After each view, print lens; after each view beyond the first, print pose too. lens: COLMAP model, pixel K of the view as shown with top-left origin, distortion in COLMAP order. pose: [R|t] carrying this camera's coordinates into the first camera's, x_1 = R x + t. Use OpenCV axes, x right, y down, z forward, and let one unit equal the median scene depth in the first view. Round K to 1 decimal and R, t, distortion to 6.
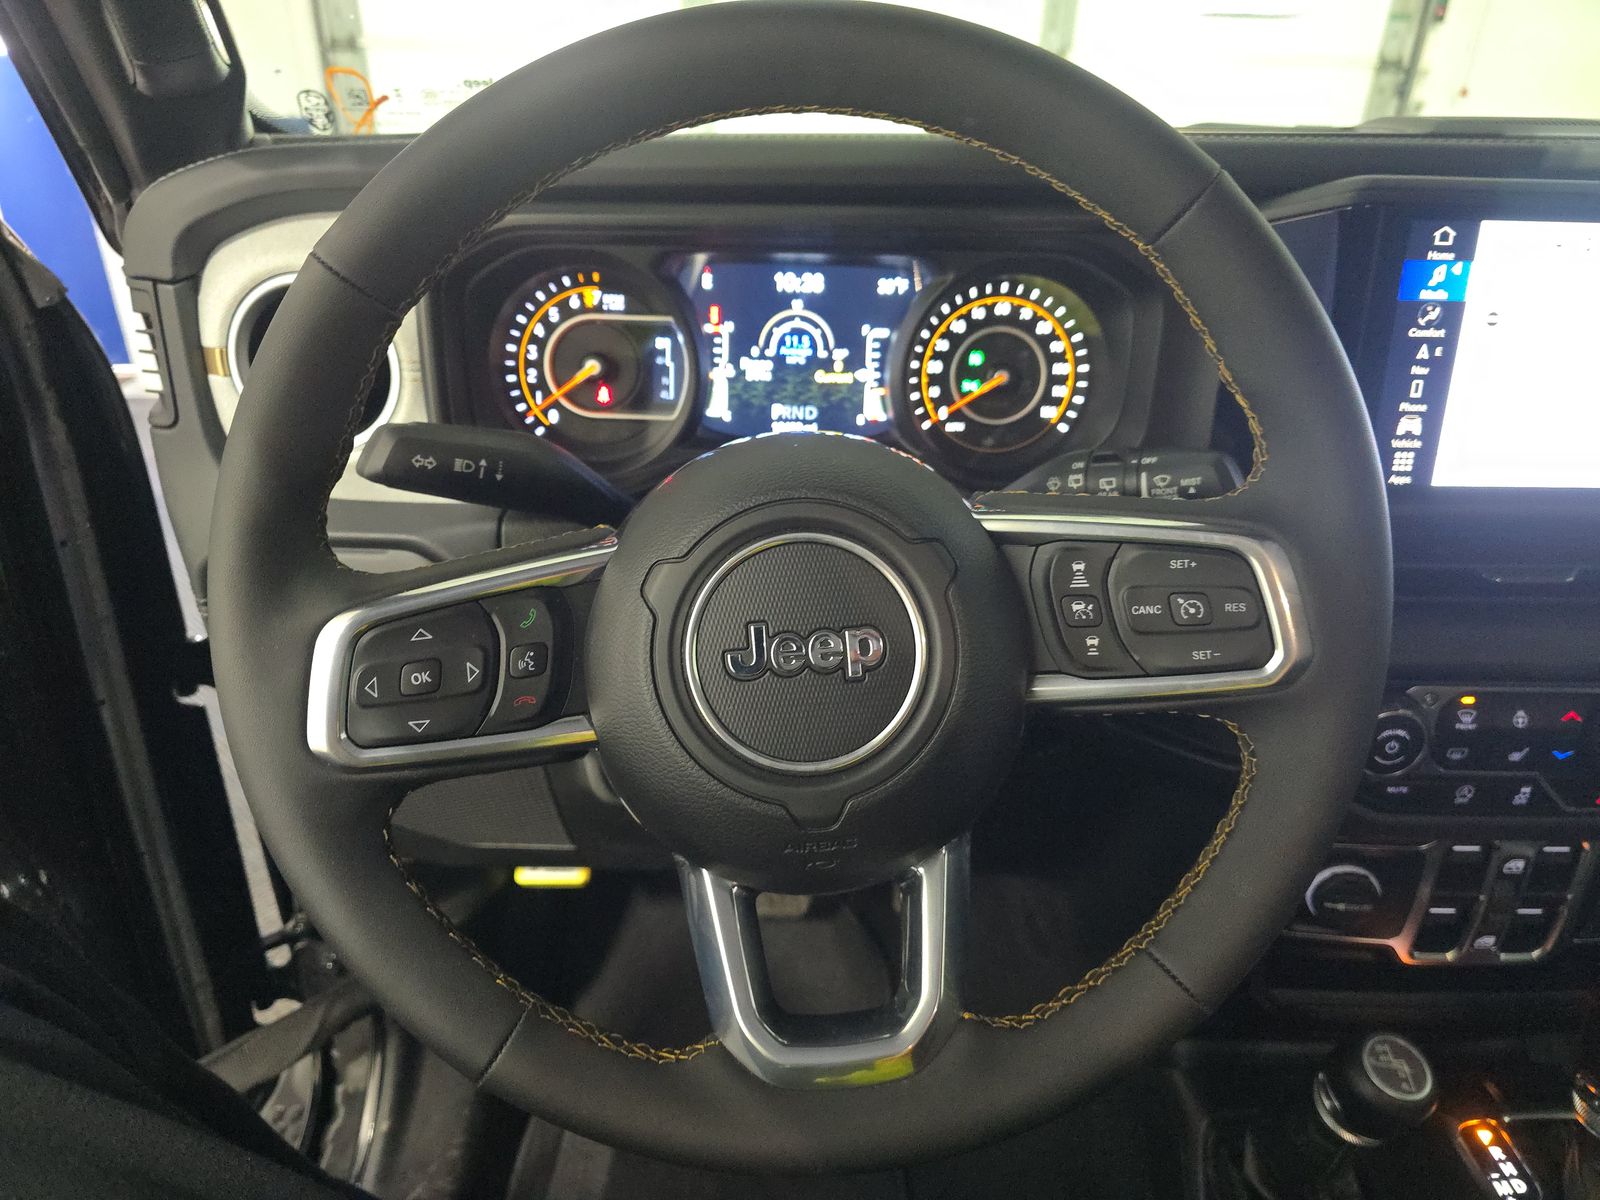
lens RADIAL K [[1081.5, 0, 799.4], [0, 1081.5, 602.2], [0, 0, 1]] dist [0.017671, -0.019479]
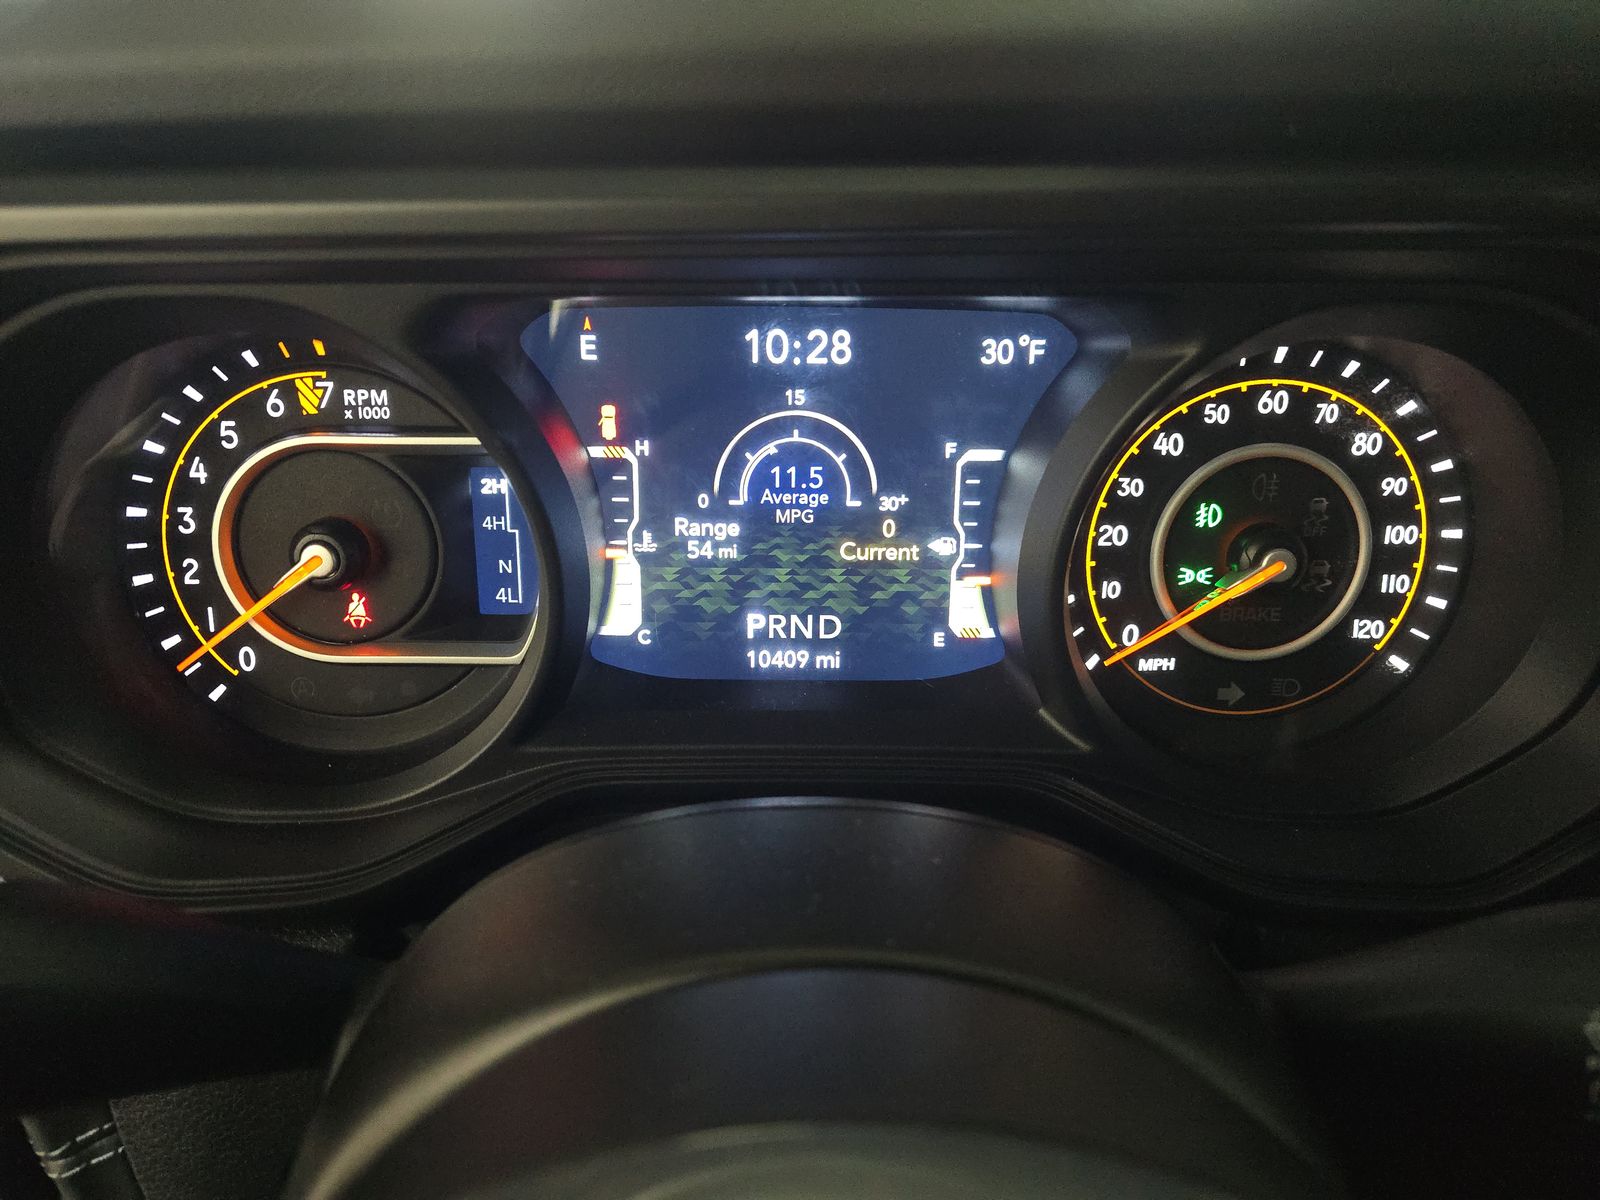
lens RADIAL K [[1081.5, 0, 799.5], [0, 1081.5, 597.4], [0, 0, 1]] dist [0.017671, -0.019479]
pose [[0.999789, -0.019186, 0.007384, -0.005318], [0.019131, 0.999789, 0.007456, -0.196942], [-0.007525, -0.007313, 0.999945, 0.560156]]
